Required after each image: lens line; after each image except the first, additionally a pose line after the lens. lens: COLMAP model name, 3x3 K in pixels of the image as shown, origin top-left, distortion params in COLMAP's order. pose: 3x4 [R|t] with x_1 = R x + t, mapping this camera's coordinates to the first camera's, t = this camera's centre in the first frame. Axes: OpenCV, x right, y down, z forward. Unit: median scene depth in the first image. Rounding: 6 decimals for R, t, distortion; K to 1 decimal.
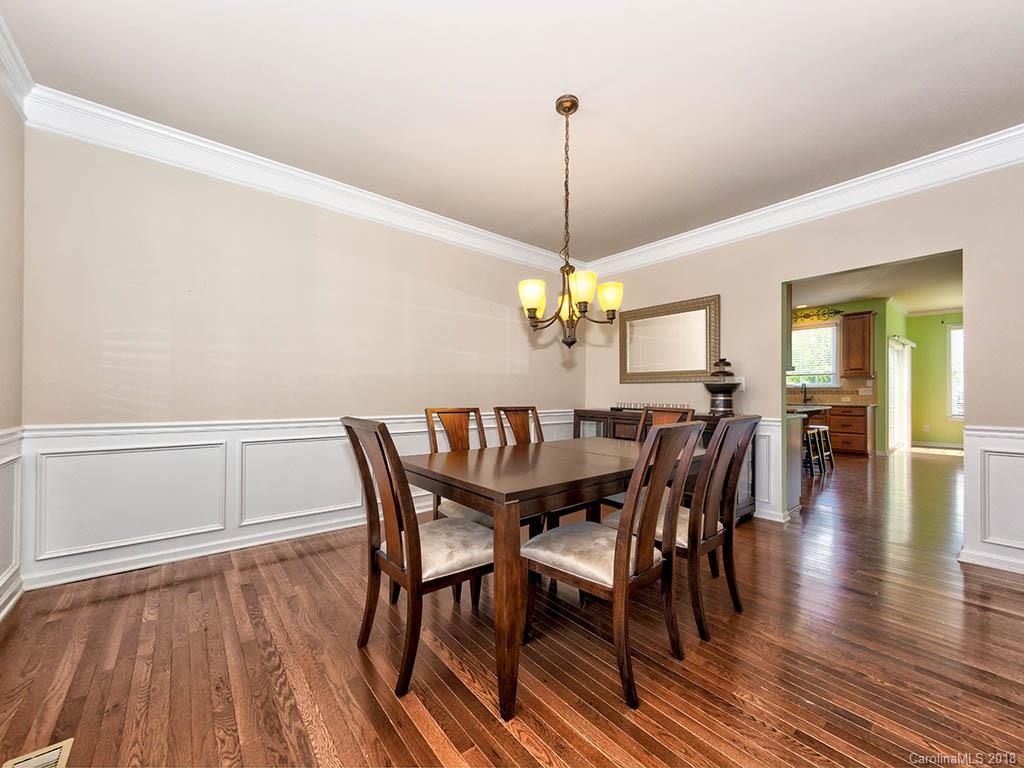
lens RADIAL K [[401.3, 0, 512.4], [0, 401.3, 390.2], [0, 0, 1]] dist [0.004613, -0.000051]
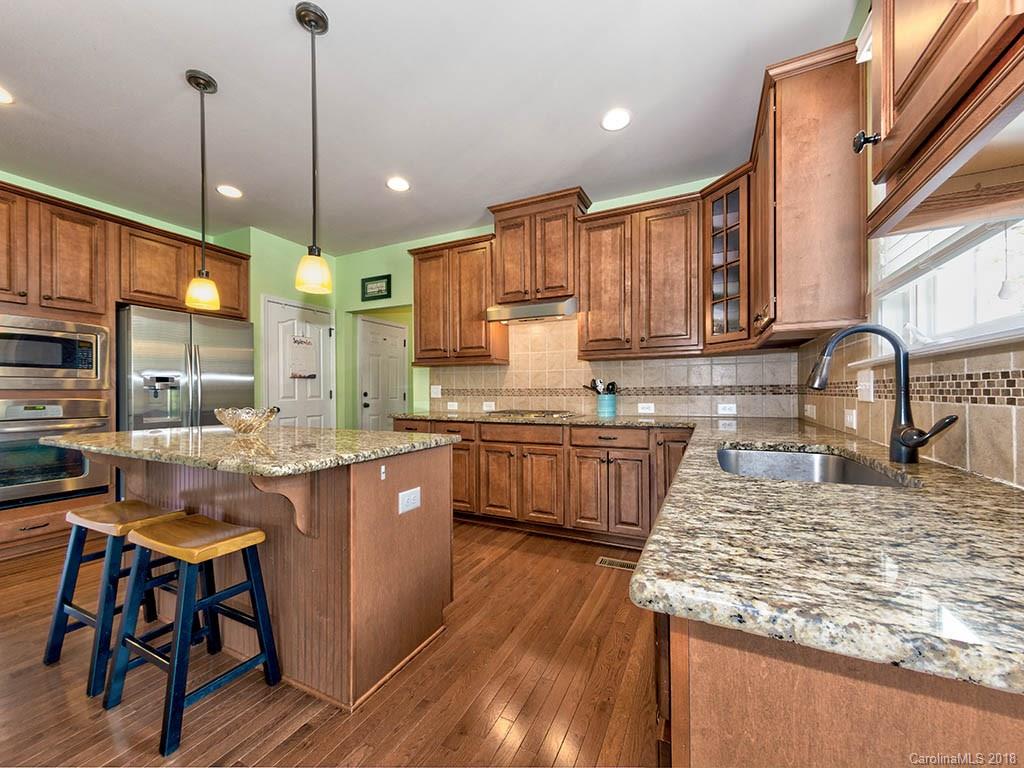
lens RADIAL K [[401.3, 0, 510.0], [0, 401.3, 393.7], [0, 0, 1]] dist [0.004613, -0.000051]
pose [[0.412758, 0.000435, -0.910841, 0.857965], [0.007721, 0.999962, 0.003976, 0.006308], [0.910808, -0.008674, 0.412739, 0.876956]]
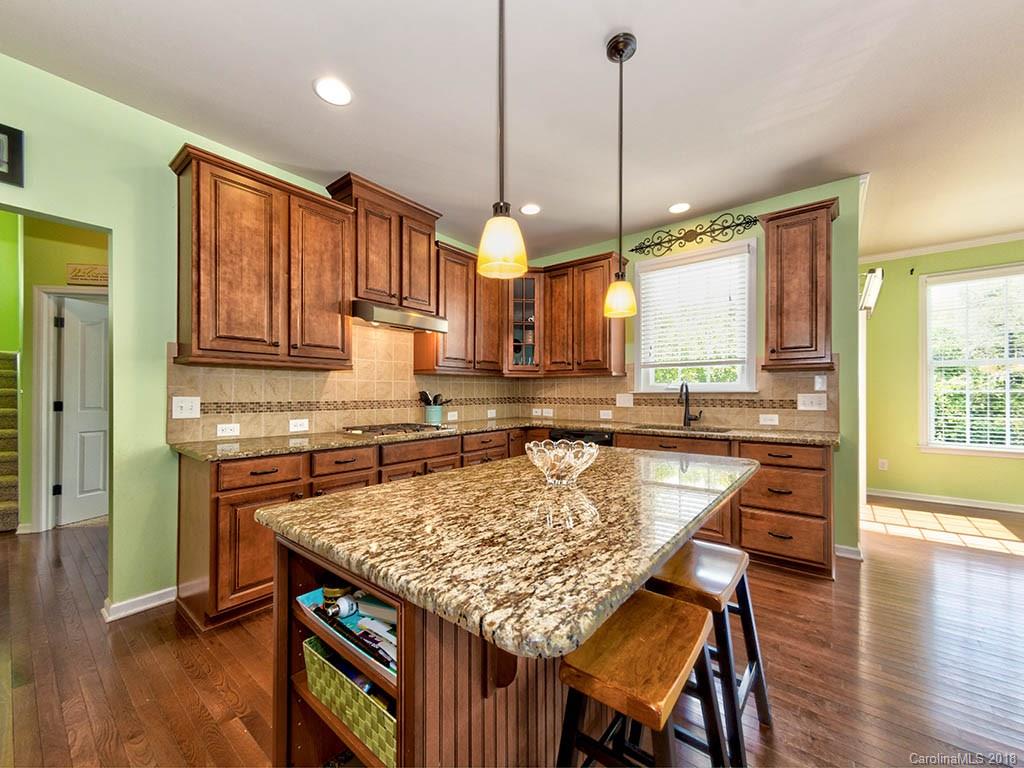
lens RADIAL K [[401.3, 0, 511.2], [0, 401.3, 391.8], [0, 0, 1]] dist [0.004613, -0.000051]
pose [[0.977927, -0.000934, 0.208944, 0.471698], [0.000197, 0.999994, 0.003550, -0.009293], [-0.208946, -0.003431, 0.977921, 0.642555]]
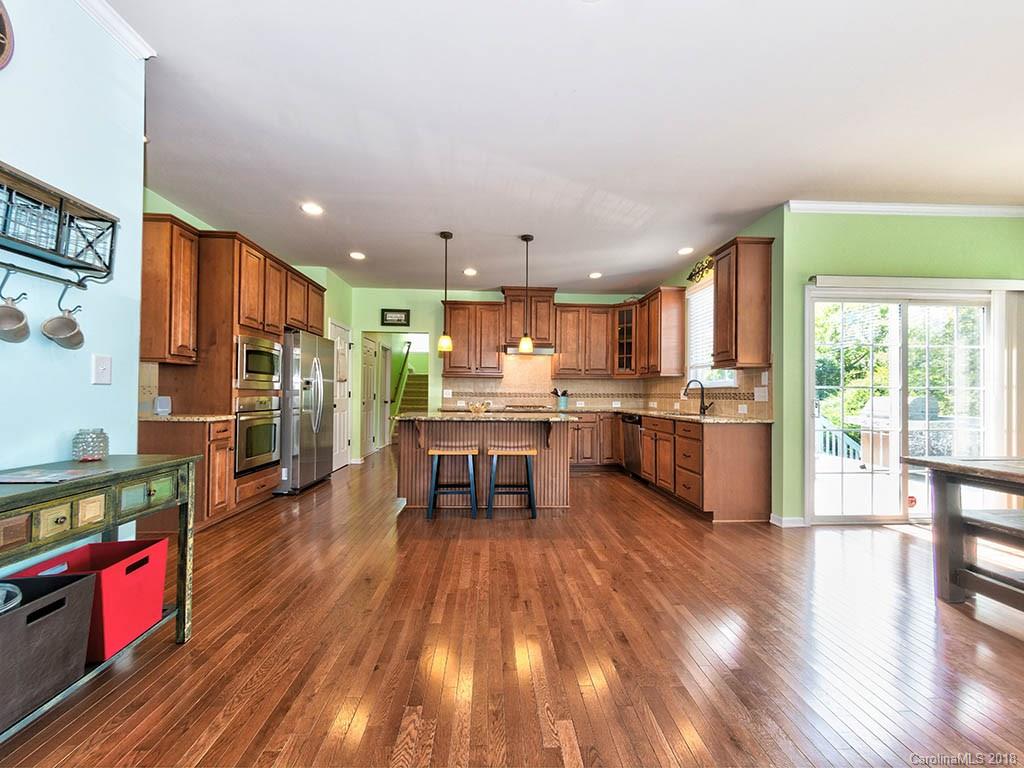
lens RADIAL K [[401.3, 0, 511.6], [0, 401.3, 391.7], [0, 0, 1]] dist [0.004613, -0.000051]
pose [[0.810558, 0.002146, -0.585655, 0.907183], [-0.006245, 0.999968, -0.004980, 0.004033], [0.585625, 0.007694, 0.810545, 0.391672]]
